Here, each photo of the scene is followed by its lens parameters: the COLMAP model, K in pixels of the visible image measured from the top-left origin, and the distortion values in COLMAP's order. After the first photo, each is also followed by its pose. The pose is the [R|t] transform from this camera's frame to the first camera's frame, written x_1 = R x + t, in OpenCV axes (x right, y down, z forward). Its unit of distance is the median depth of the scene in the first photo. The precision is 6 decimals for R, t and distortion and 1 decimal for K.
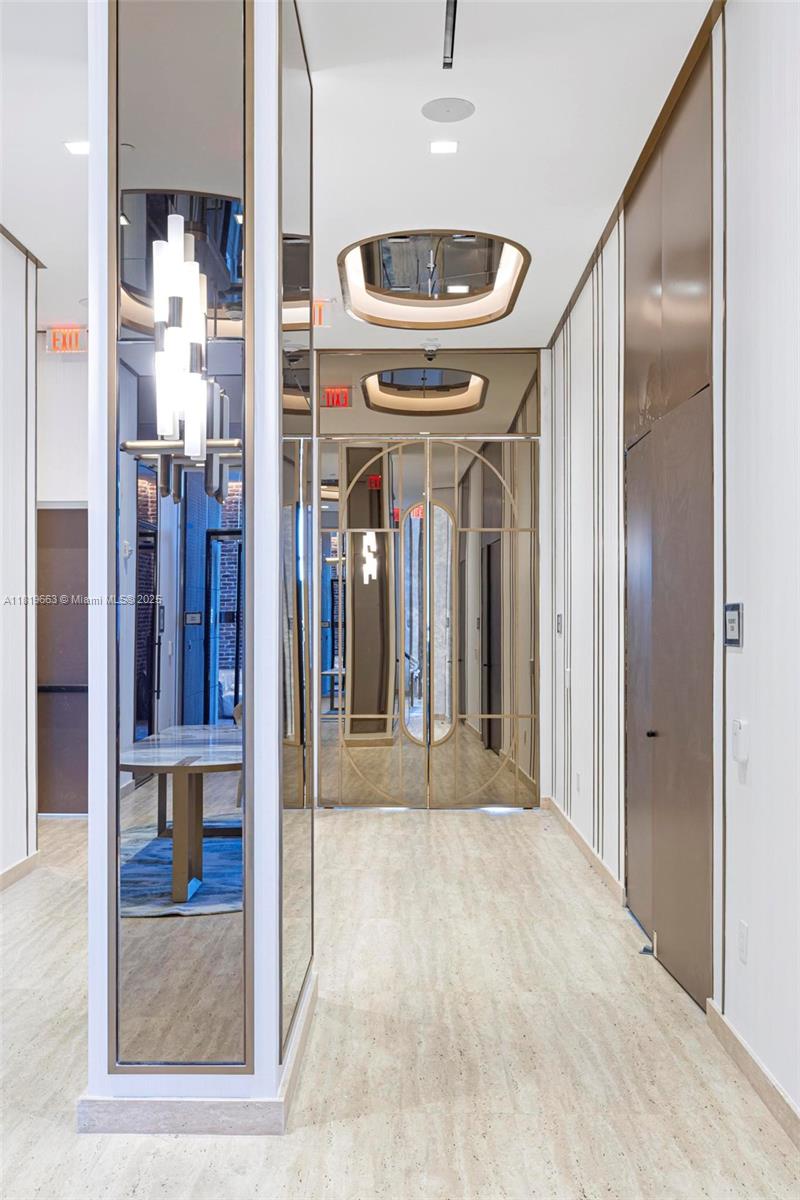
lens RADIAL K [[1298.9, 0, 400.0], [0, 1298.9, 600.0], [0, 0, 1]] dist [-0.019007, -0.020470]
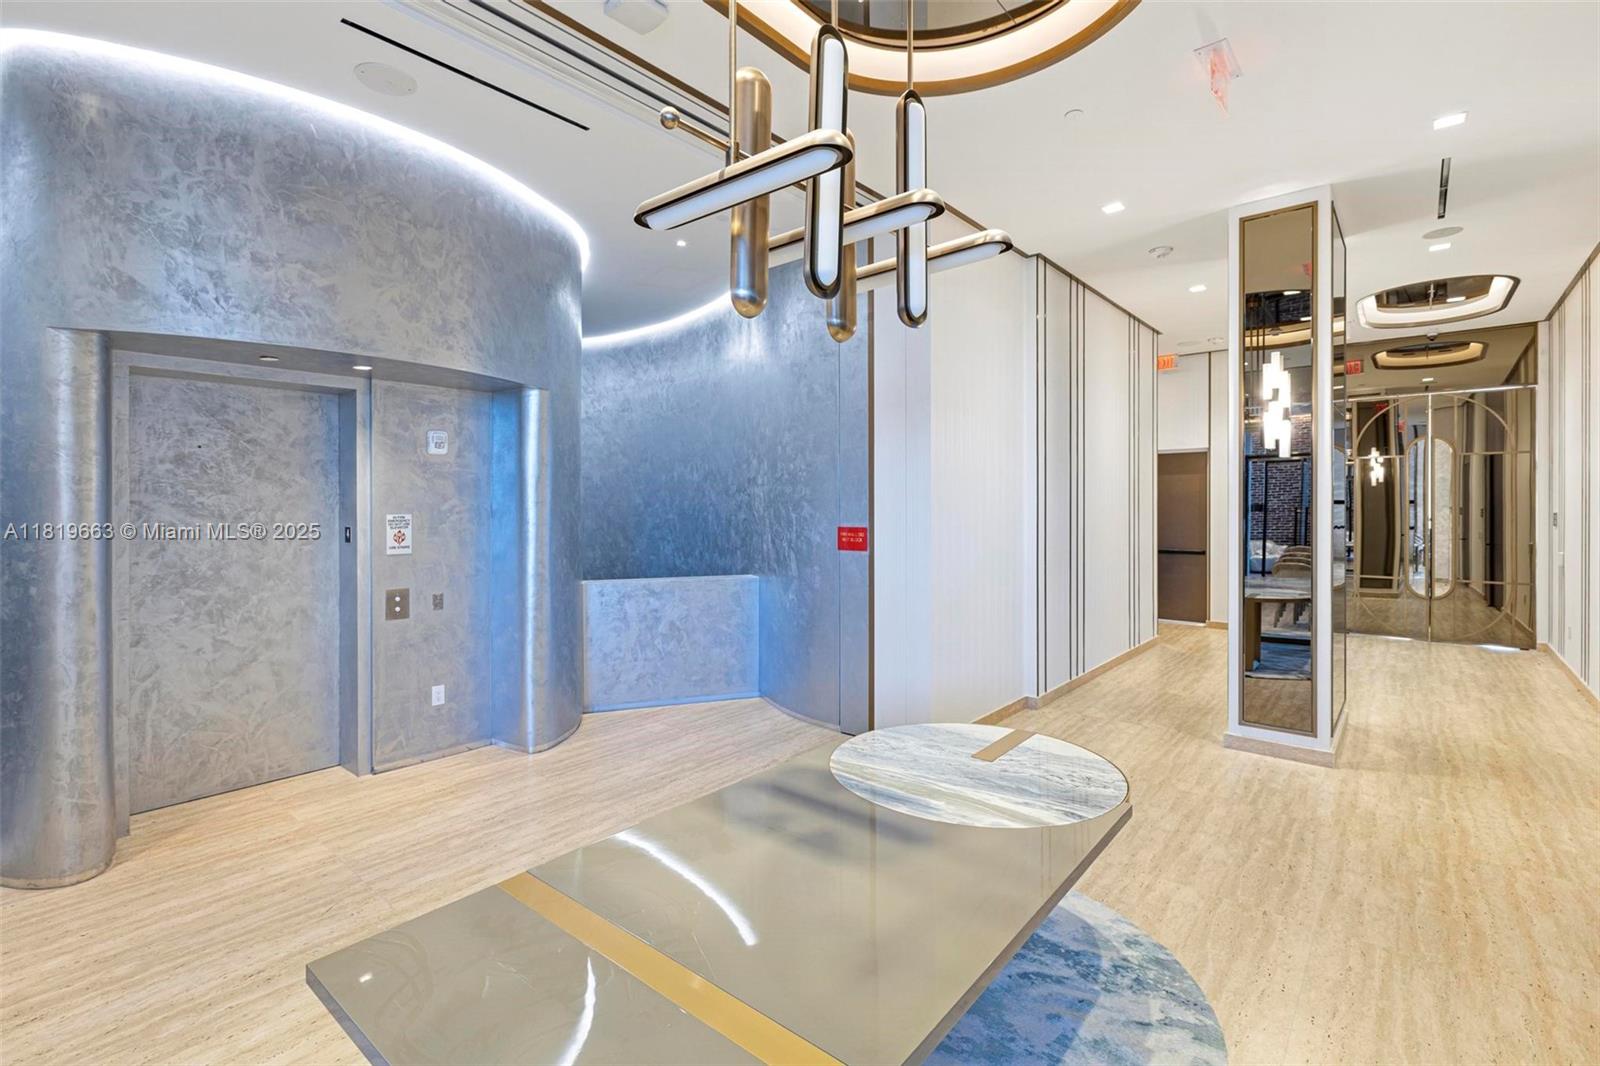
lens RADIAL K [[730.0, 0, 791.4], [0, 730.0, 507.4], [0, 0, 1]] dist [0.021110, -0.006853]
pose [[0.769214, 0.001235, -0.638991, -0.000146], [0.009091, 0.999876, 0.012876, -0.016955], [0.638927, -0.015713, 0.769107, -0.188272]]
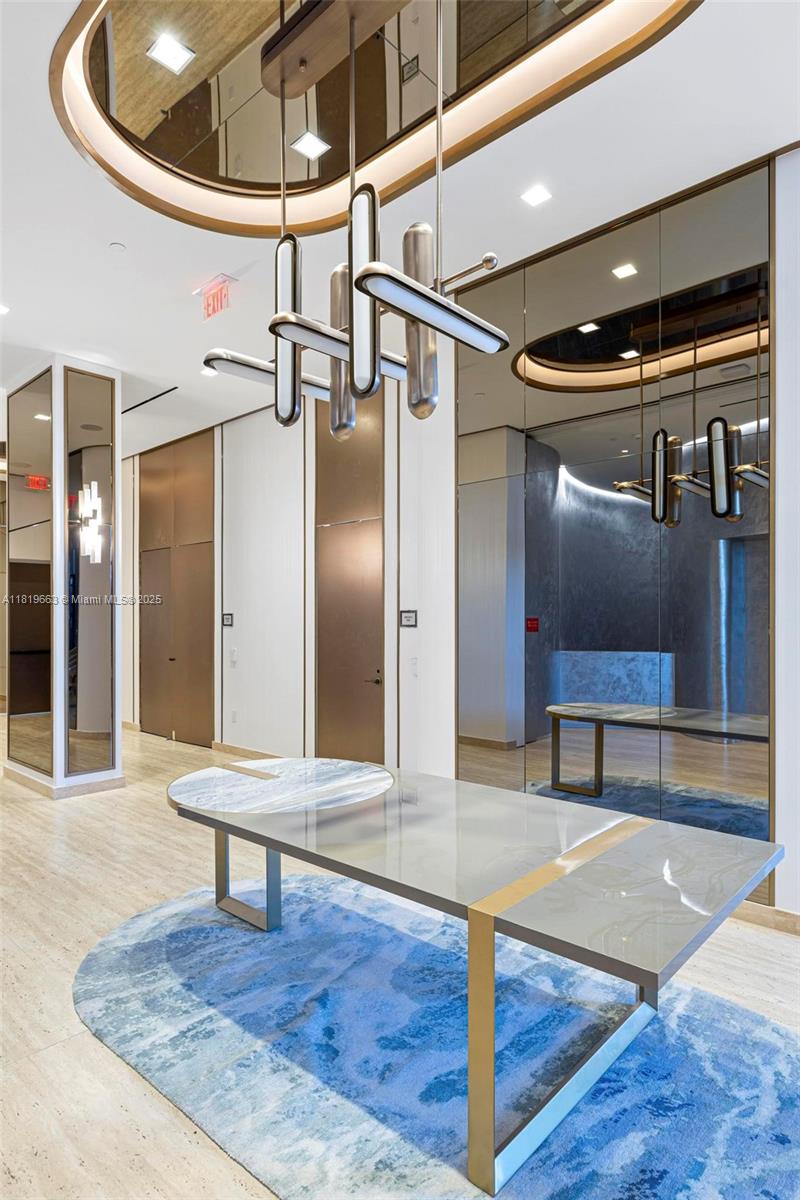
lens RADIAL K [[668.0, 0, 399.6], [0, 668.0, 621.2], [0, 0, 1]] dist [-0.001633, -0.000280]
pose [[0.669536, -0.002710, 0.742774, -0.299016], [-0.005376, 0.999949, 0.008495, 0.002659], [-0.742760, -0.009681, 0.669488, -0.190076]]
